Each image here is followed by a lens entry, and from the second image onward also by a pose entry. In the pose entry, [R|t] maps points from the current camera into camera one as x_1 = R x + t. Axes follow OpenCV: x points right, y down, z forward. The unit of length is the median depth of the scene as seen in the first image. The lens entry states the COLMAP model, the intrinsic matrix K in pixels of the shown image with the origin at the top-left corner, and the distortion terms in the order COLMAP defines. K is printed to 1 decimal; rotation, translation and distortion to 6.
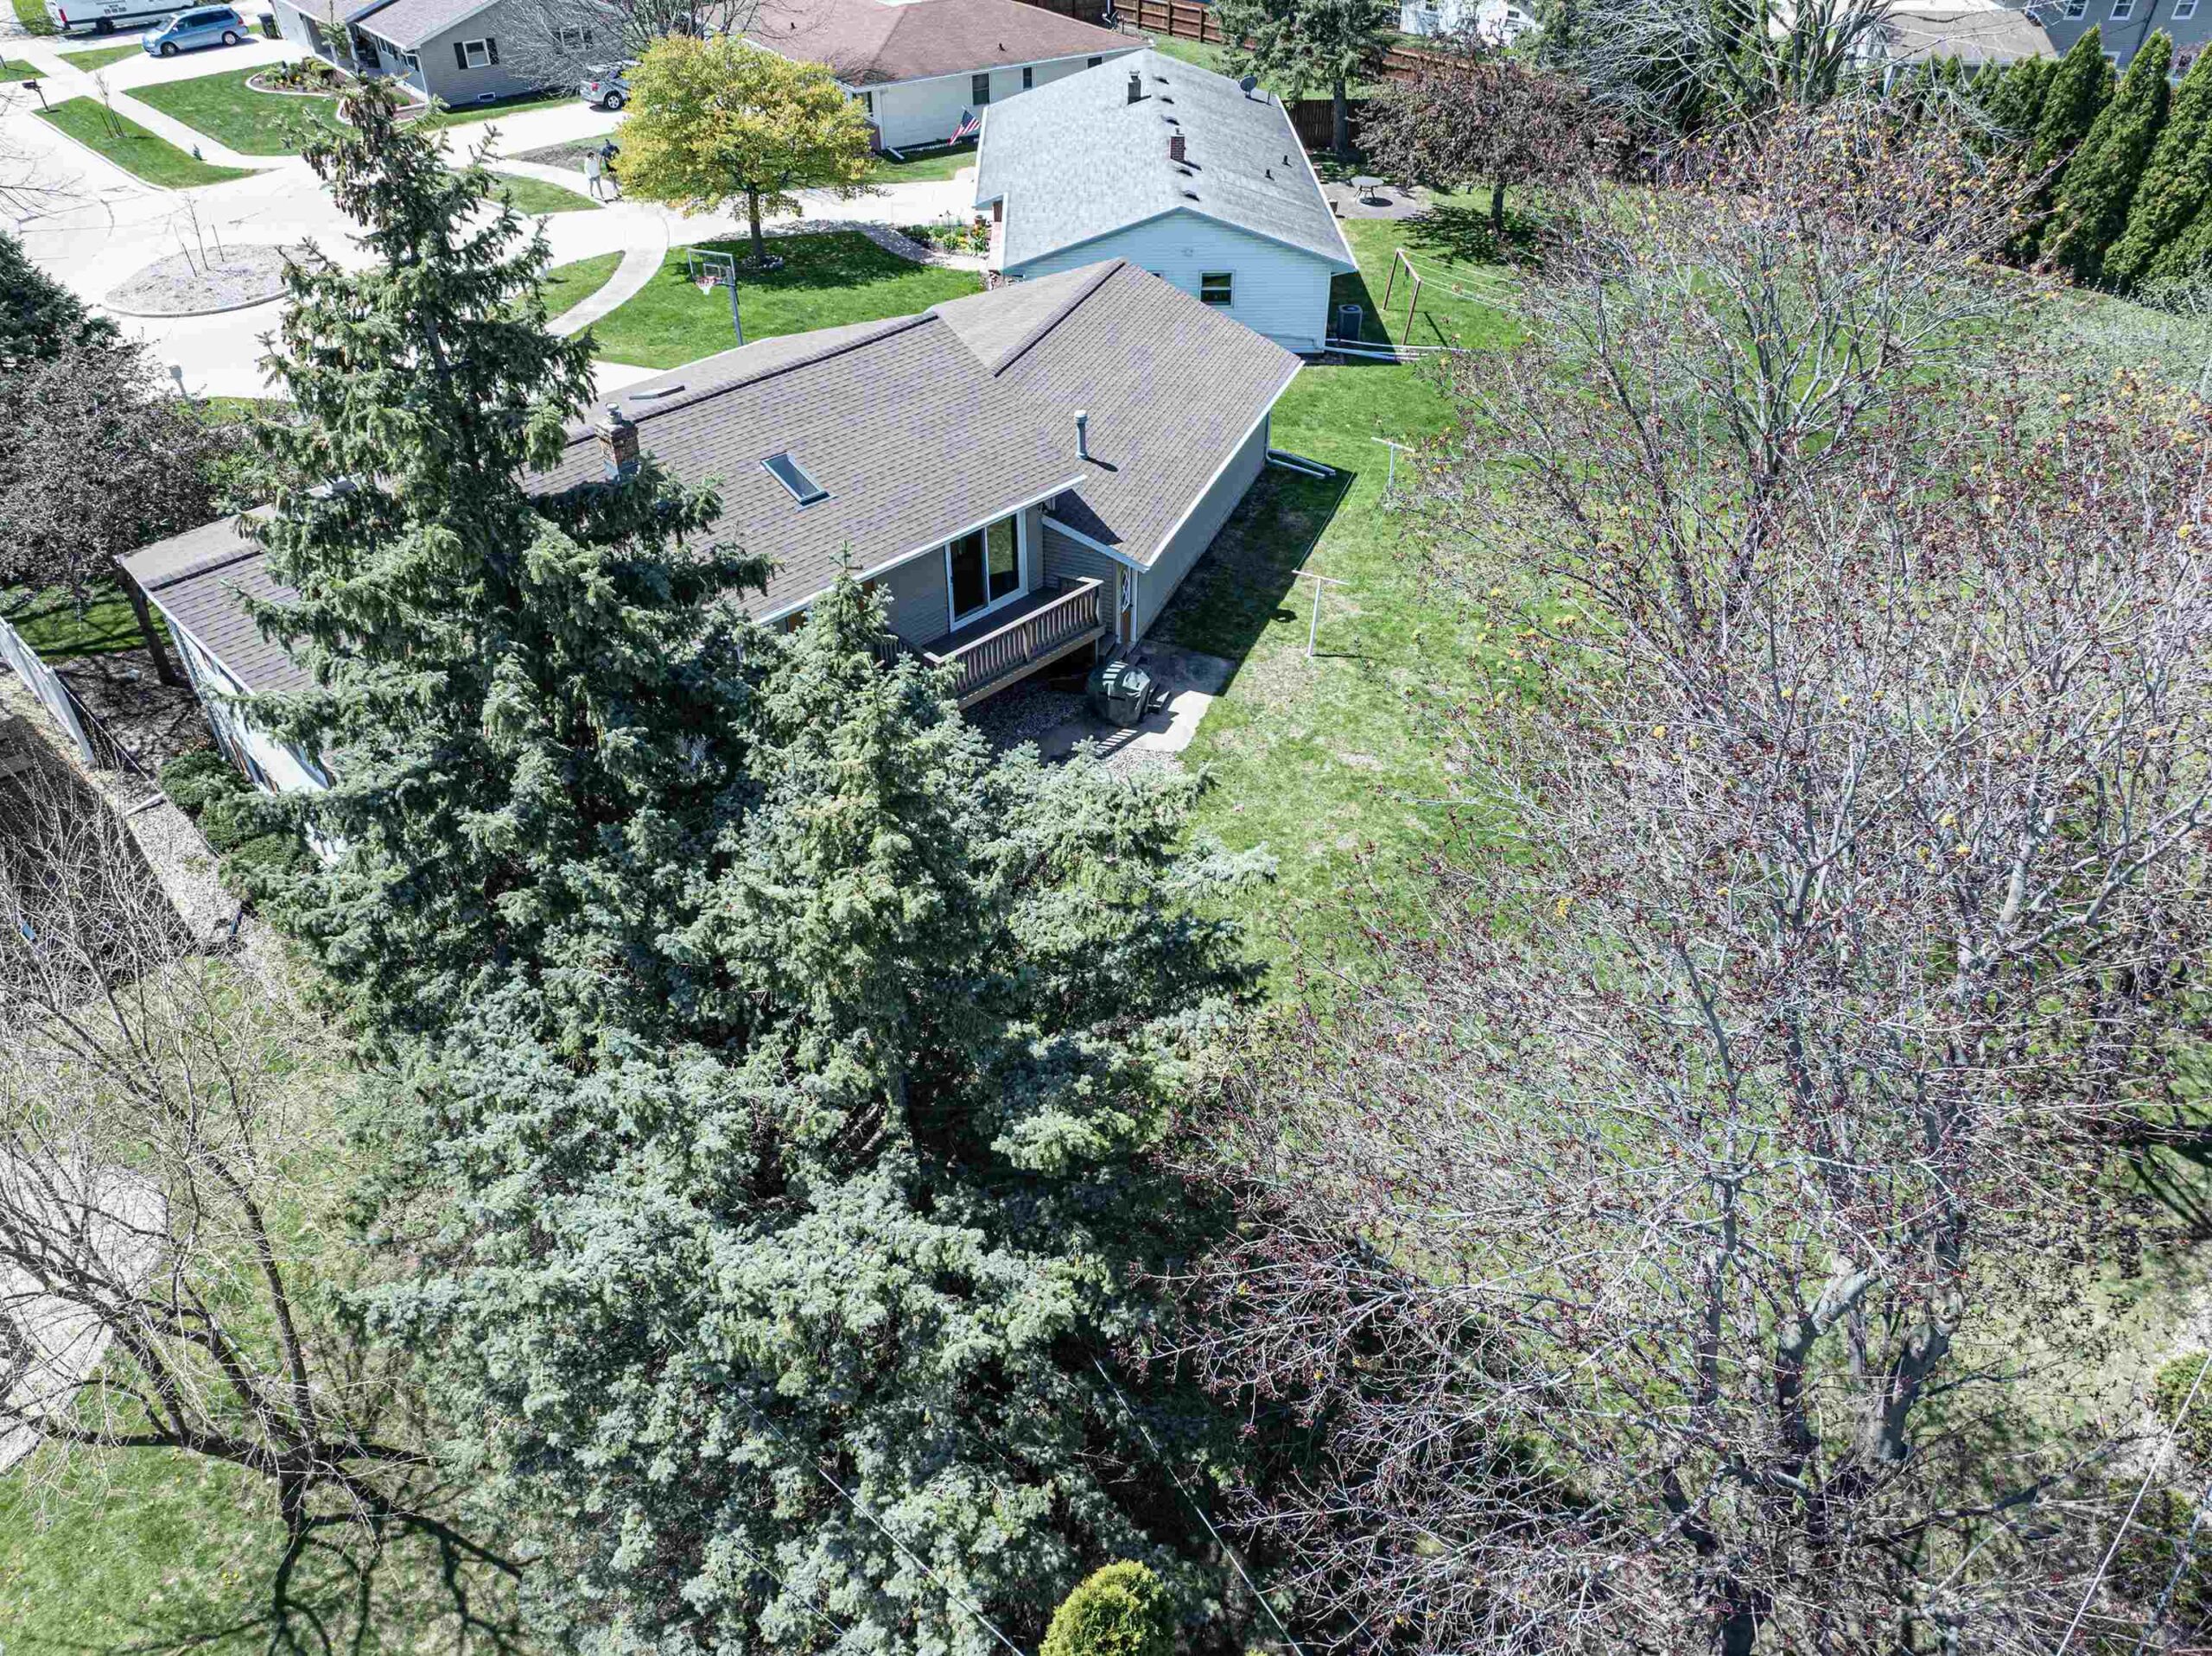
lens RADIAL K [[1540.1, 0, 1106.0], [0, 1540.1, 828.0], [0, 0, 1]] dist [-0.042104, -0.001912]
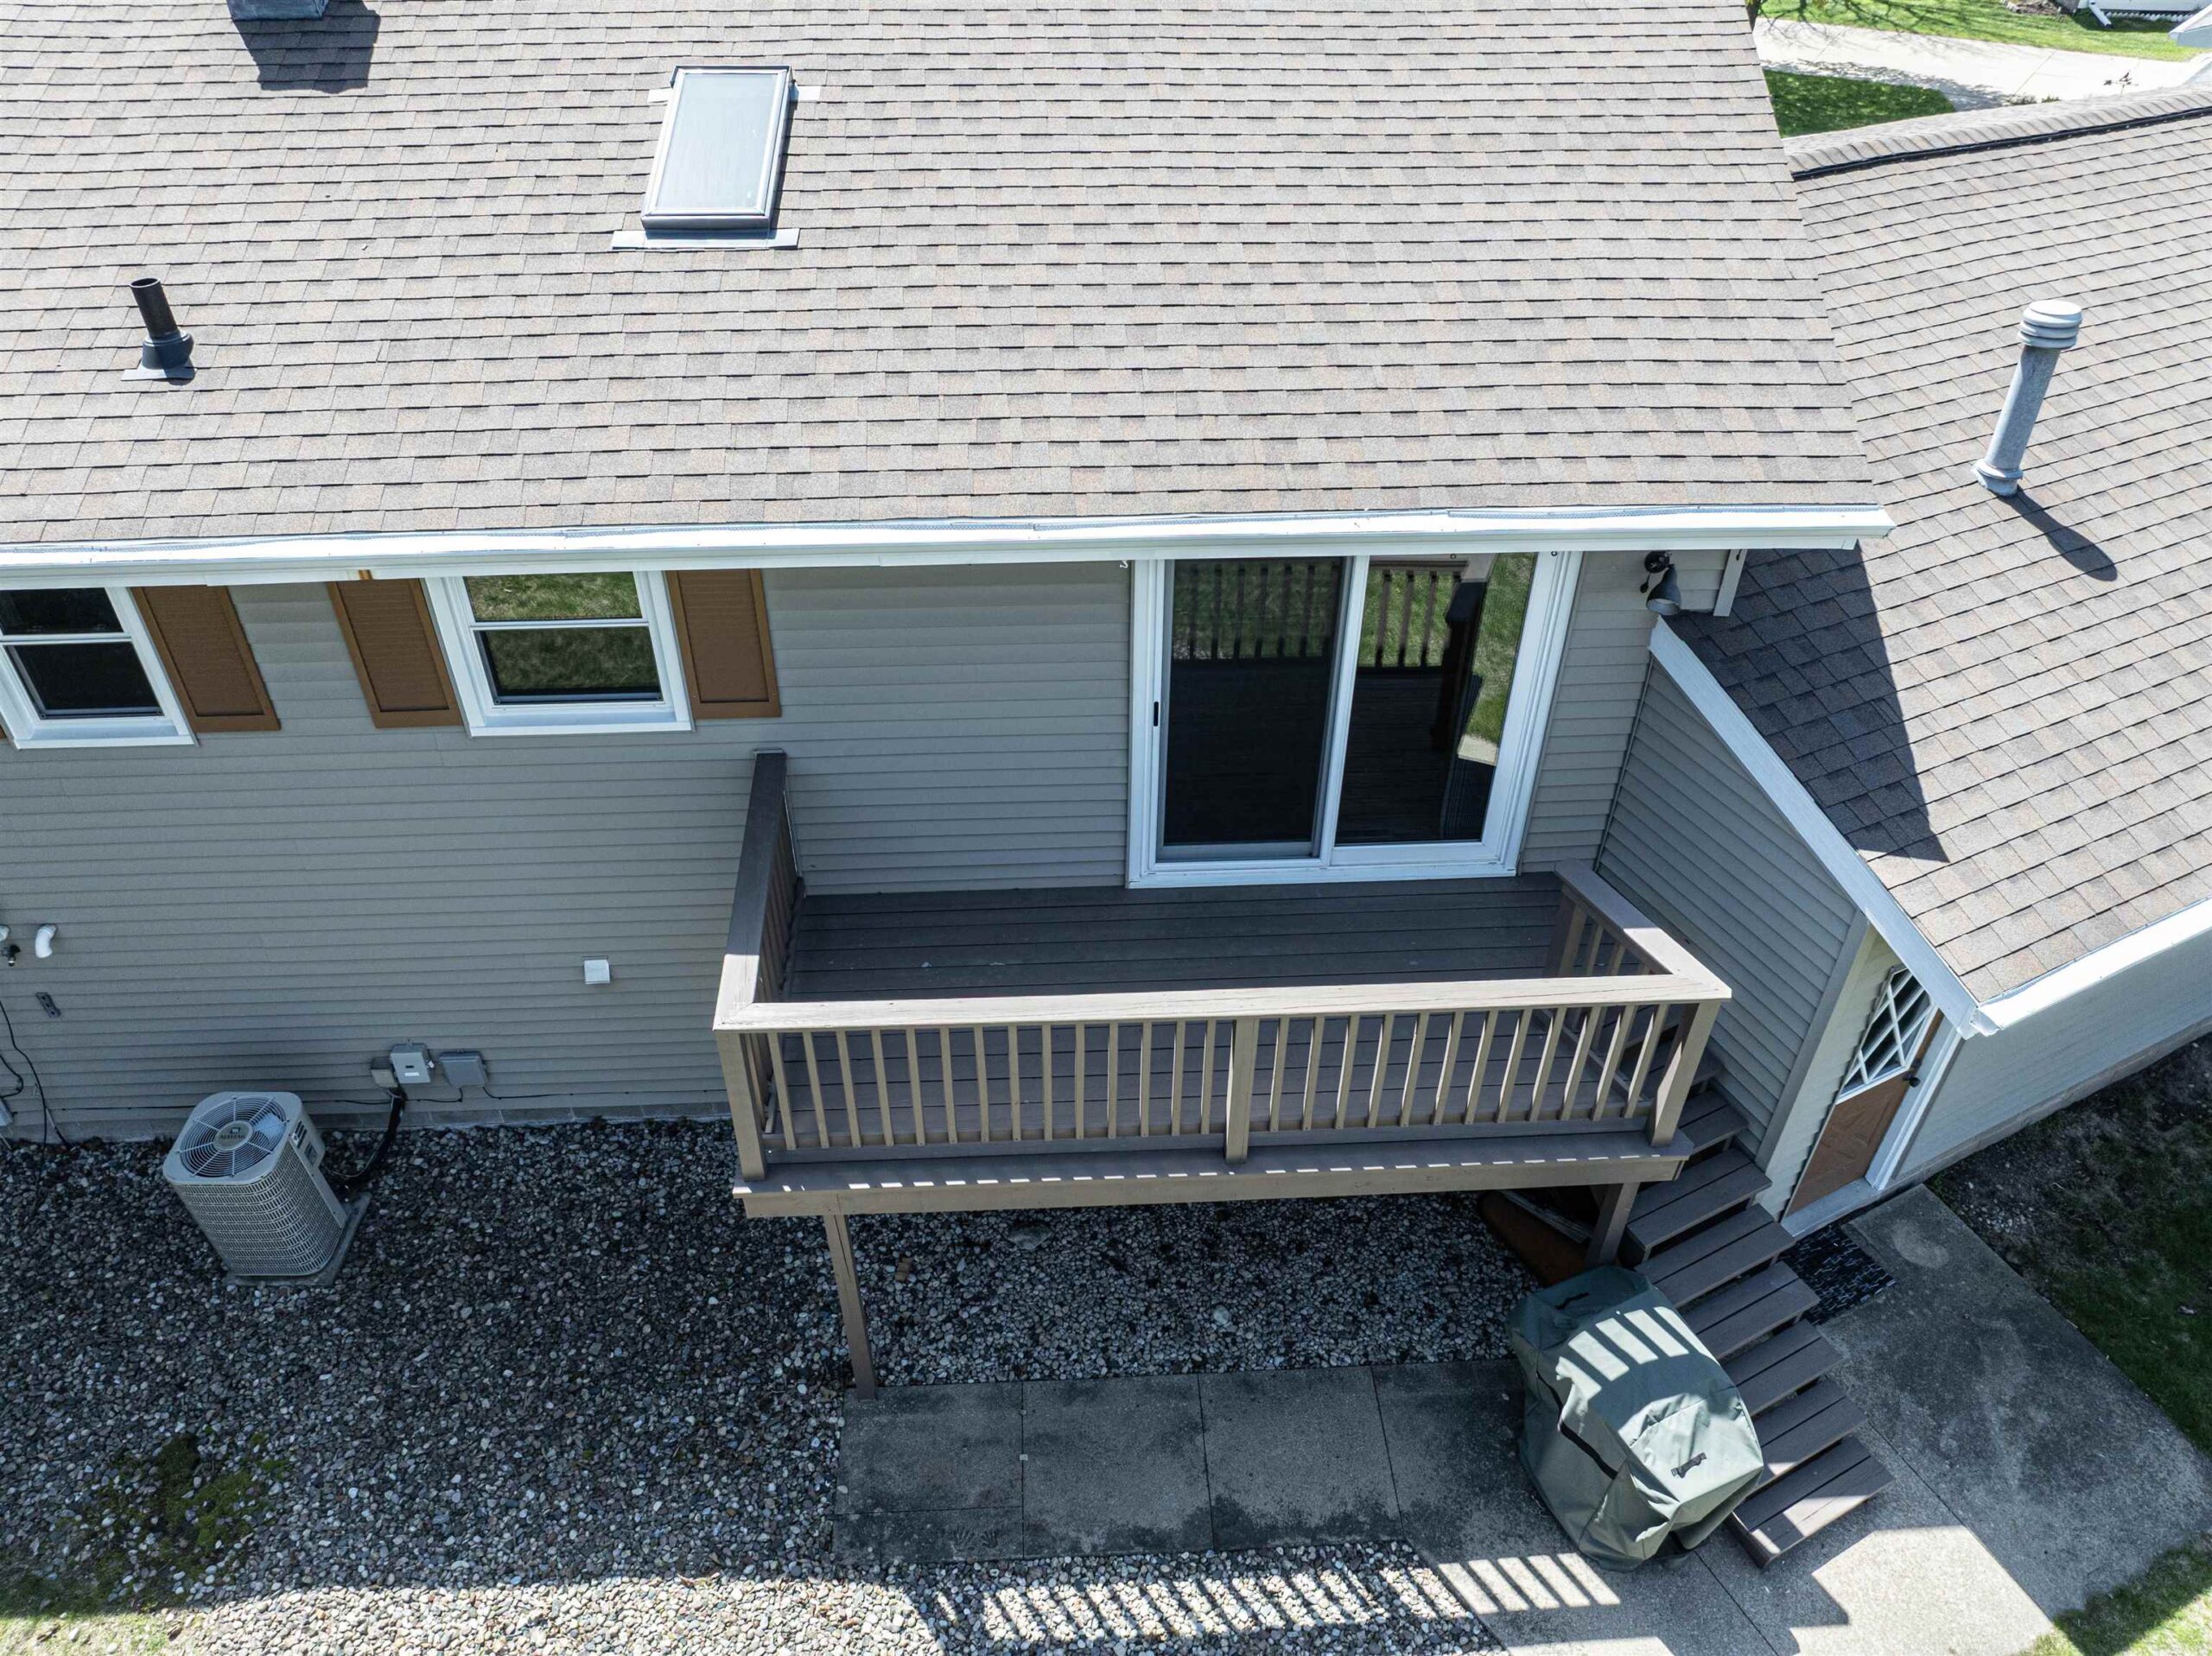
lens RADIAL K [[1559.3, 0, 1106.0], [0, 1559.3, 828.0], [0, 0, 1]] dist [-0.034052, 0.000499]
pose [[0.747079, 0.421763, -0.513799, 0.032827], [-0.425734, 0.897193, 0.117450, -0.164159], [0.510513, 0.130998, 0.849833, 0.748566]]
